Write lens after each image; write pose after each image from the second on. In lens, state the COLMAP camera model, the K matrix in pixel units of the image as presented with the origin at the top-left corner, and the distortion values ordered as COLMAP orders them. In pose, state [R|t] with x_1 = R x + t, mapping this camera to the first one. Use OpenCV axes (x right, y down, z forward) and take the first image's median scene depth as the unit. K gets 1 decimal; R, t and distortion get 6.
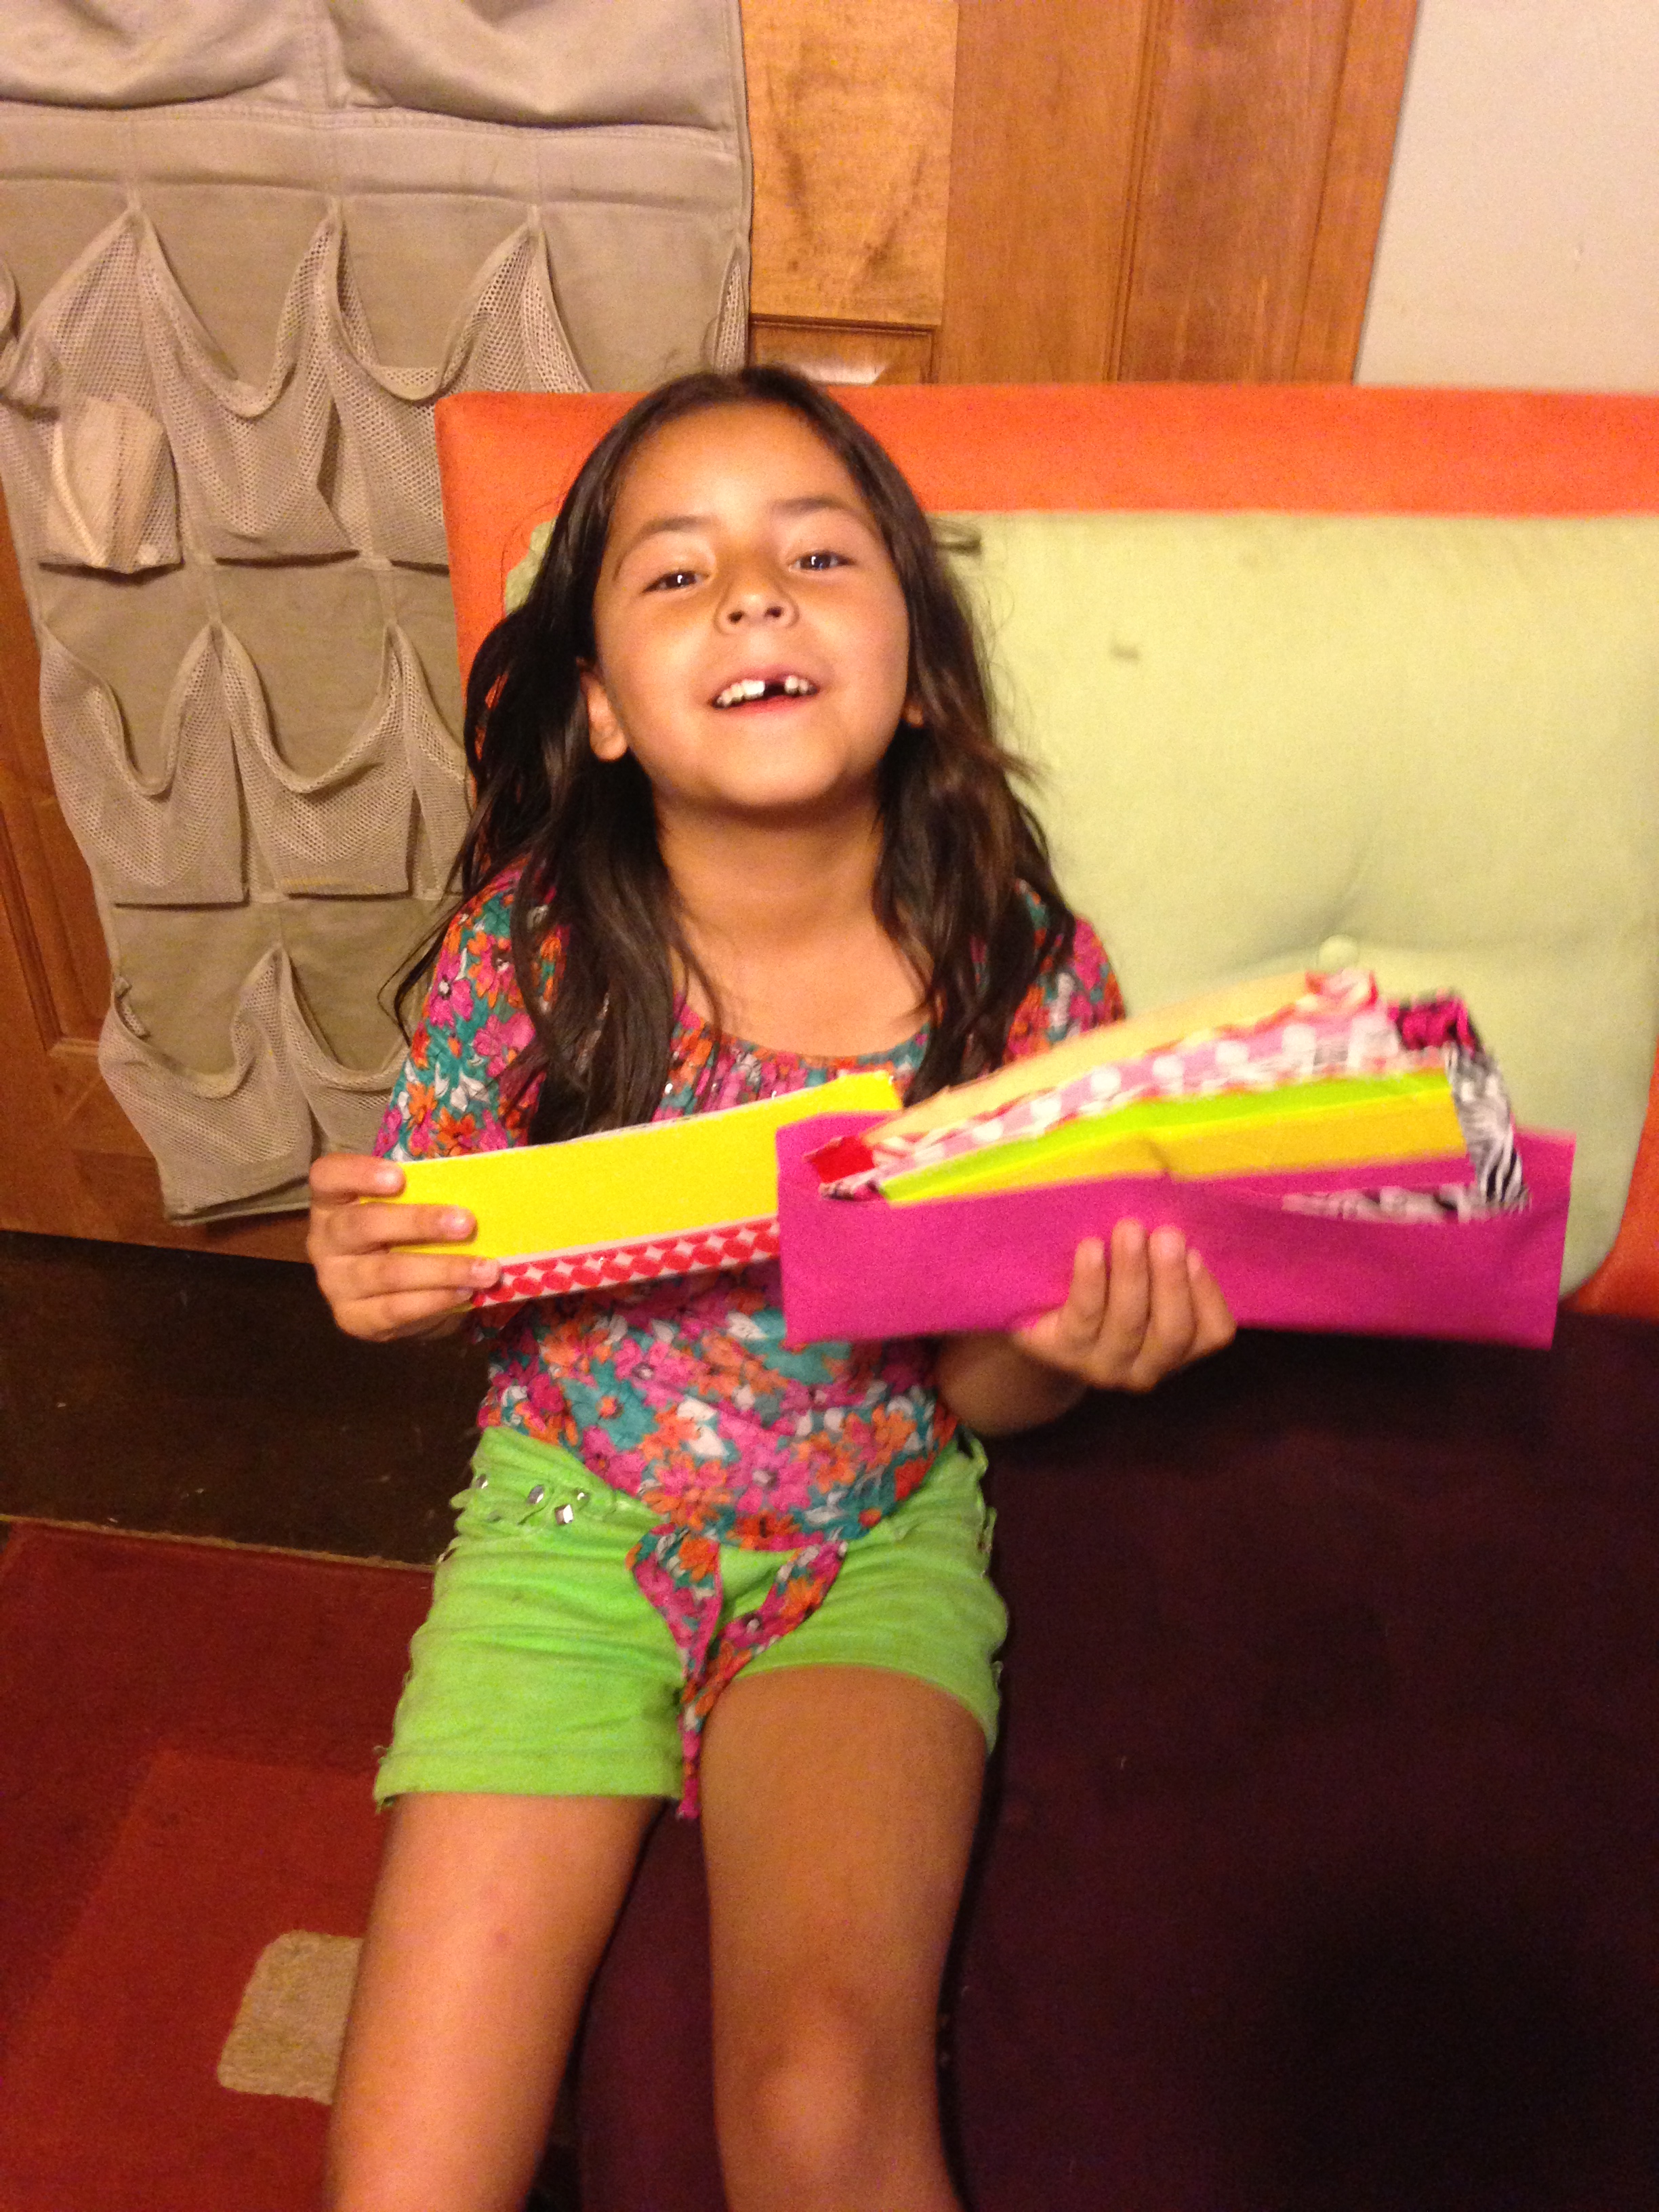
lens RADIAL K [[2062.3, 0, 829.5], [0, 2062.3, 1106.0], [0, 0, 1]] dist [-0.011031, -0.017985]
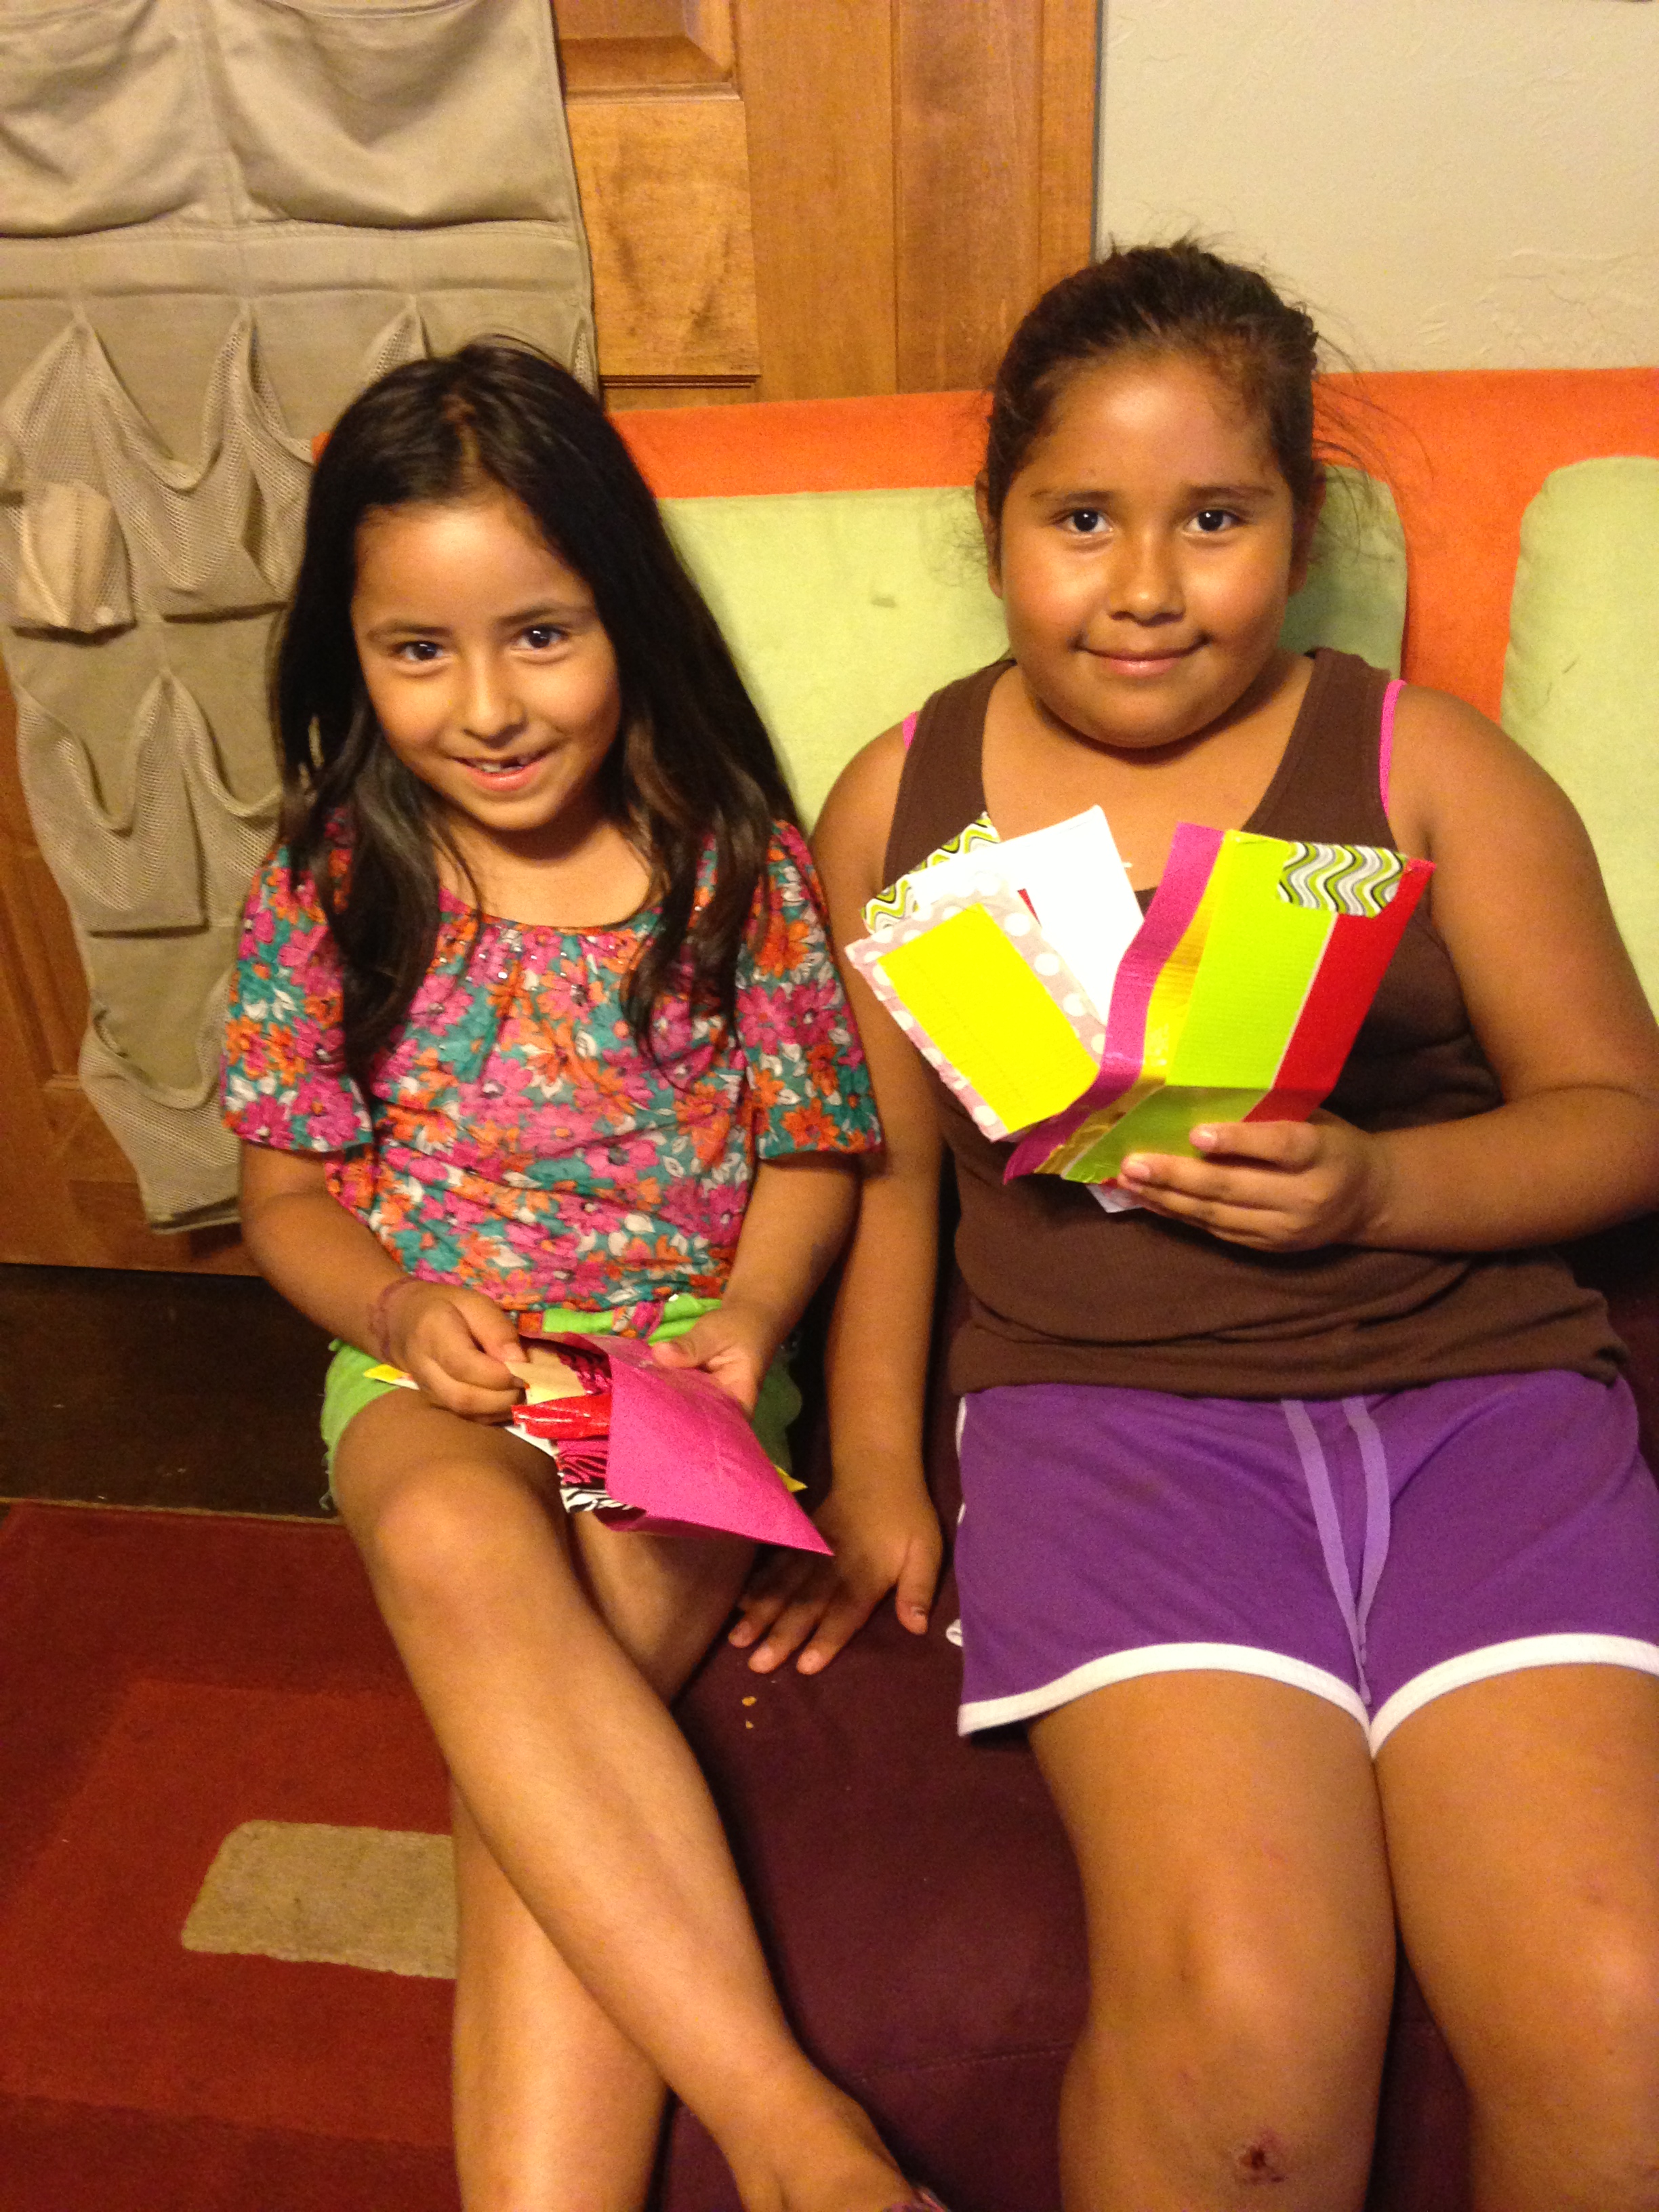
lens RADIAL K [[2062.3, 0, 829.5], [0, 2062.3, 1106.0], [0, 0, 1]] dist [-0.011031, -0.017985]
pose [[0.998391, -0.050298, -0.026172, 0.103697], [0.047741, 0.994745, -0.090567, 0.145611], [0.030590, 0.089172, 0.995546, -0.133552]]
